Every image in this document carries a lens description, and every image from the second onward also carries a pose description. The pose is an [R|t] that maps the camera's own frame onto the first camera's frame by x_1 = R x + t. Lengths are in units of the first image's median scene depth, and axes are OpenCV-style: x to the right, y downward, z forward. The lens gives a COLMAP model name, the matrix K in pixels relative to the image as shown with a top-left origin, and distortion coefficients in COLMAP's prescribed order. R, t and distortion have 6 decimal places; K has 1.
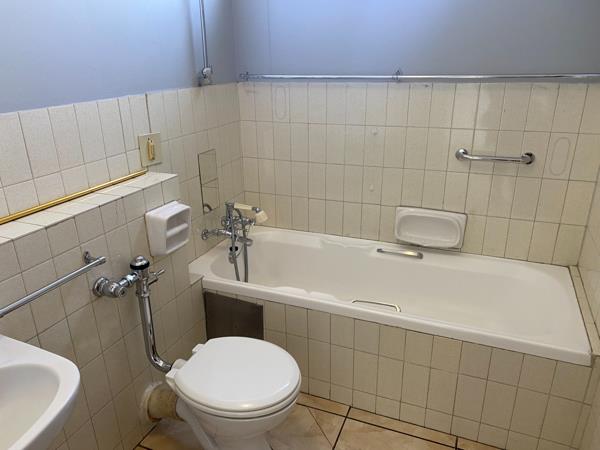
lens RADIAL K [[460.9, 0, 290.7], [0, 460.9, 233.7], [0, 0, 1]] dist [0.048214, -0.052132]
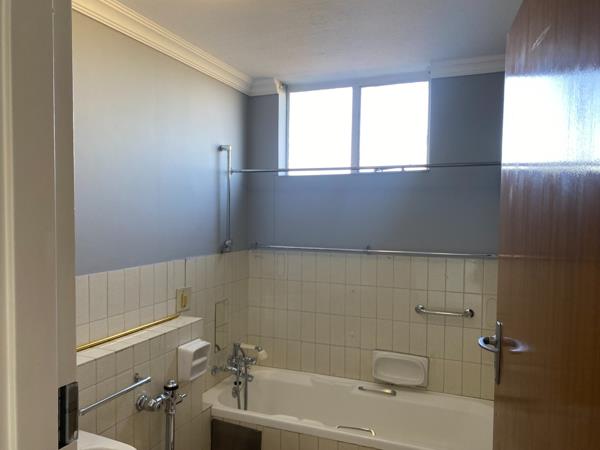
lens RADIAL K [[460.9, 0, 290.7], [0, 460.9, 233.7], [0, 0, 1]] dist [0.048214, -0.052132]
pose [[0.999531, 0.027742, 0.012937, -0.014506], [-0.022127, 0.946857, -0.320894, 0.053437], [-0.021151, 0.320457, 0.947027, -0.286241]]
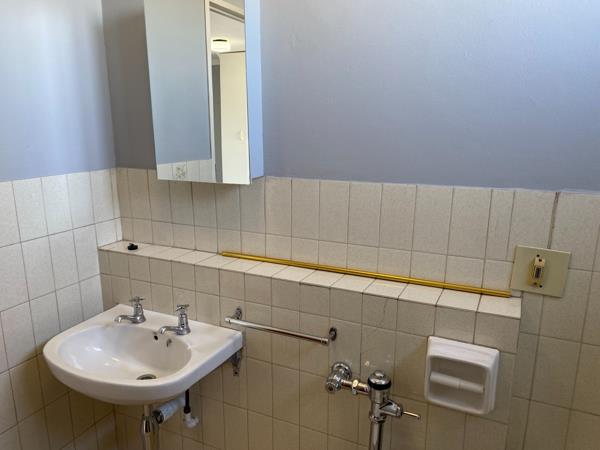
lens RADIAL K [[460.9, 0, 290.7], [0, 460.9, 233.7], [0, 0, 1]] dist [0.048214, -0.052132]
pose [[-0.052741, 0.260706, -0.963976, 0.300118], [-0.363214, 0.894195, 0.261707, -0.241626], [0.930212, 0.363933, 0.047531, 0.546571]]
